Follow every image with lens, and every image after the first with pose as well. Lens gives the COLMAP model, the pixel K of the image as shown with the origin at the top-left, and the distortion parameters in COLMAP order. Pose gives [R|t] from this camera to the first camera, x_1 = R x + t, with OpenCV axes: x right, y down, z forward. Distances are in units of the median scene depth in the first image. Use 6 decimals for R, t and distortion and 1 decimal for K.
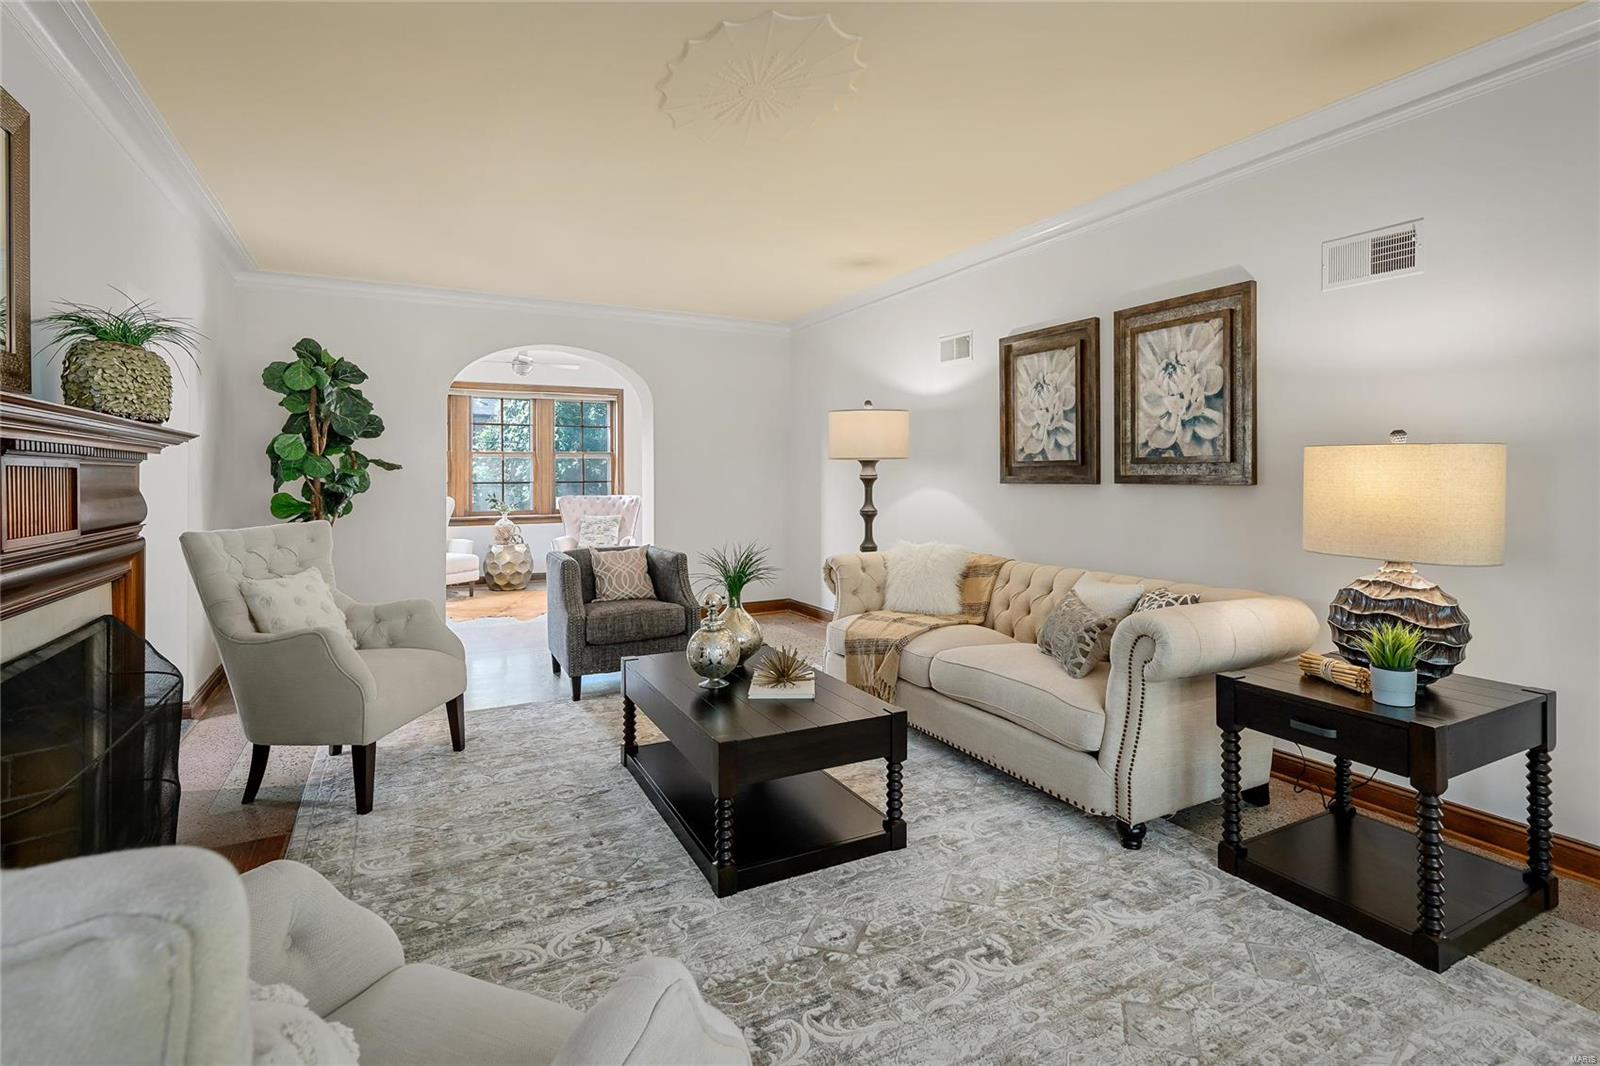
lens RADIAL K [[761.5, 0, 795.0], [0, 761.5, 471.1], [0, 0, 1]] dist [0.002459, 0.000114]
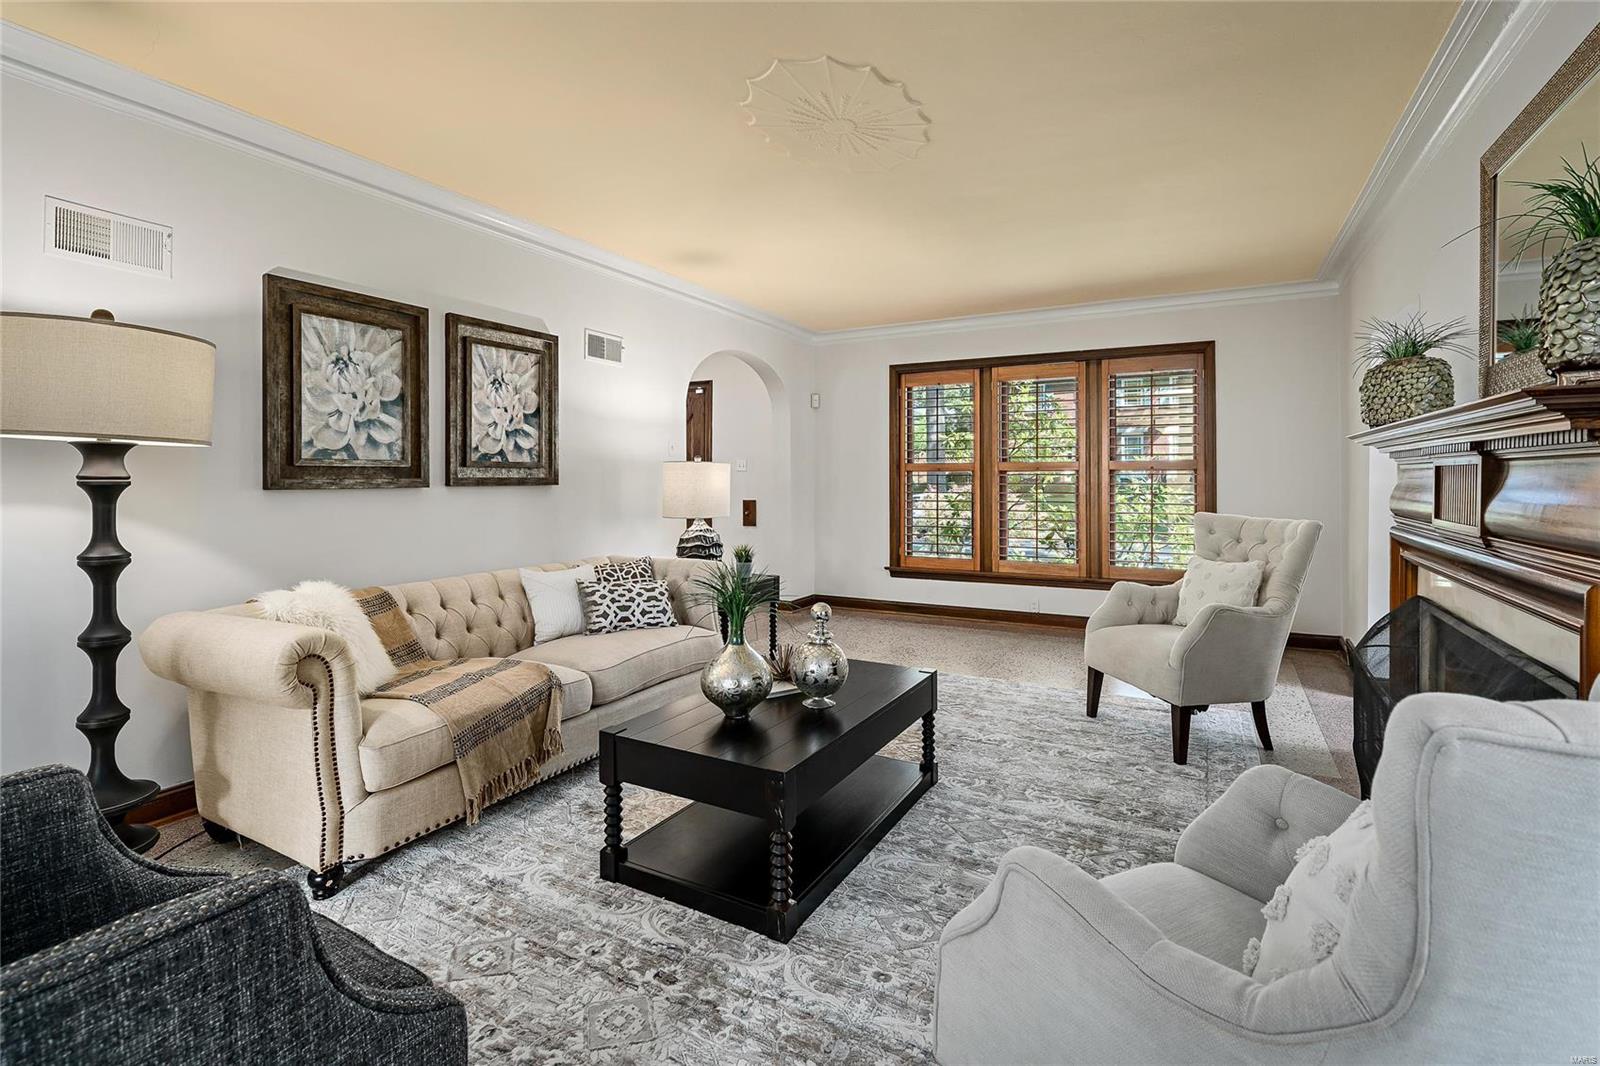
lens RADIAL K [[724.1, 0, 799.6], [0, 724.1, 511.4], [0, 0, 1]] dist [-0.018834, -0.000094]
pose [[-0.553413, -0.033095, 0.832249, -0.624050], [0.001671, 0.999164, 0.040844, 0.011783], [-0.832905, 0.023994, -0.552895, 1.156434]]
